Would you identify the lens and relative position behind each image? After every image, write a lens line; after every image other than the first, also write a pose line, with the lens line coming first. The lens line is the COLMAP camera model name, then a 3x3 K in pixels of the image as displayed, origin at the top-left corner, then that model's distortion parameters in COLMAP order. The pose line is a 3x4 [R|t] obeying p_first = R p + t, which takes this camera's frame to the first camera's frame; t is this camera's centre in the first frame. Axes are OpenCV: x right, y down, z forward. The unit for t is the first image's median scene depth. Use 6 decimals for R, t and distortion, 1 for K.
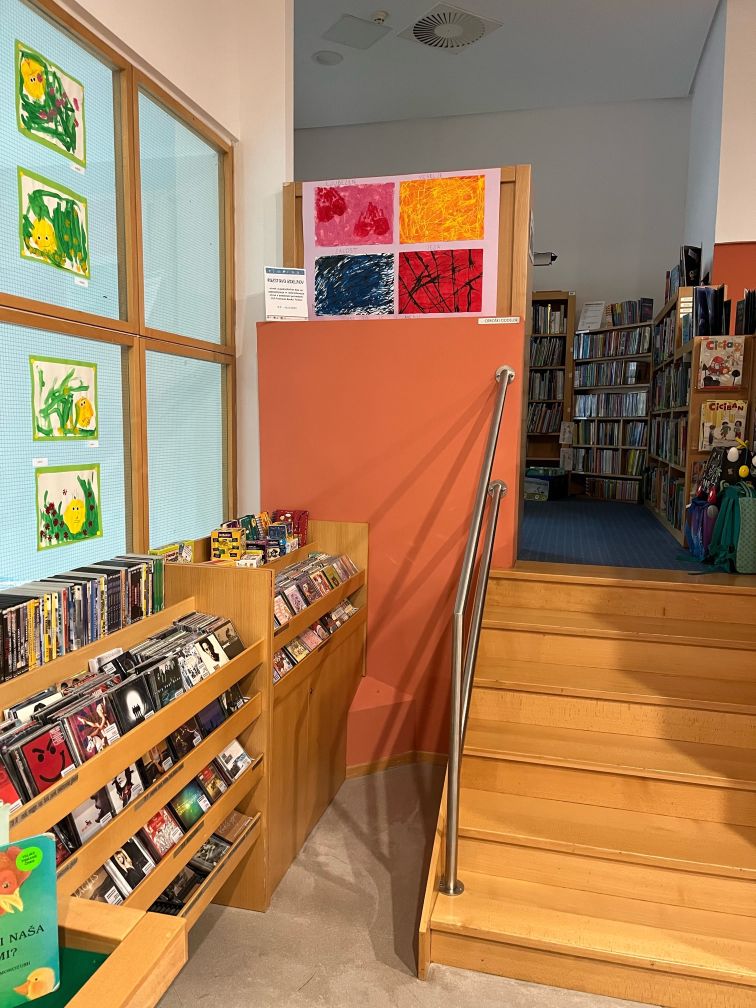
lens RADIAL K [[752.9, 0, 374.0], [0, 752.9, 505.8], [0, 0, 1]] dist [0.040473, -0.006207]
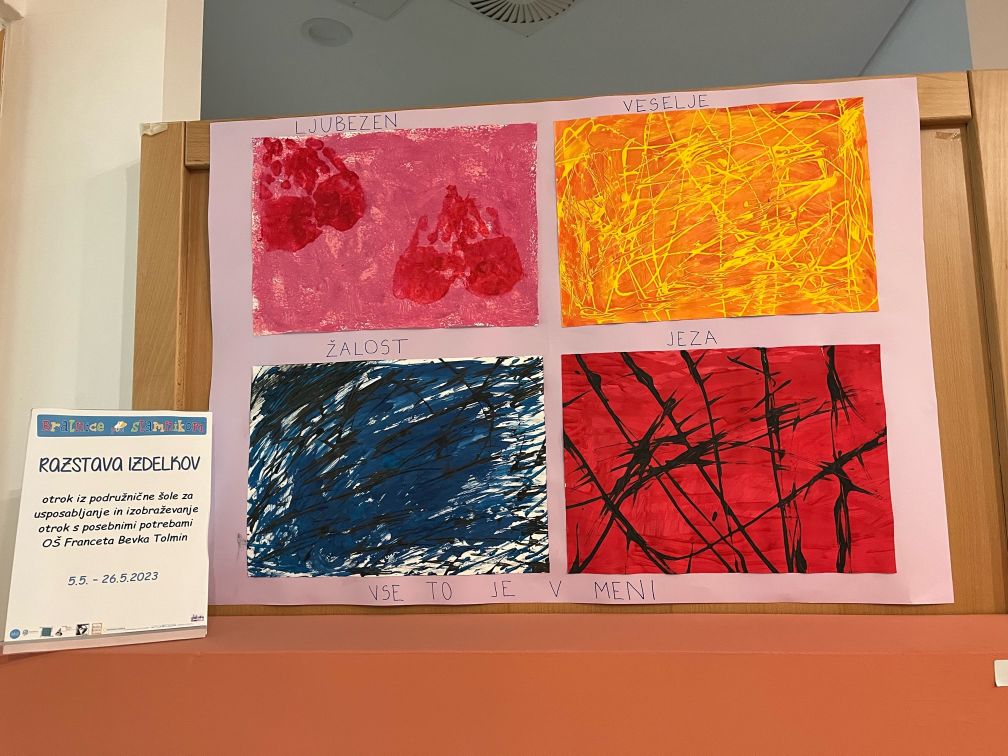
lens RADIAL K [[752.9, 0, 507.5], [0, 752.9, 379.7], [0, 0, 1]] dist [0.040473, -0.006207]
pose [[0.986863, -0.012416, 0.161080, -0.030731], [0.048836, 0.973324, -0.224176, -0.263397], [-0.154000, 0.229097, 0.961144, 0.735494]]
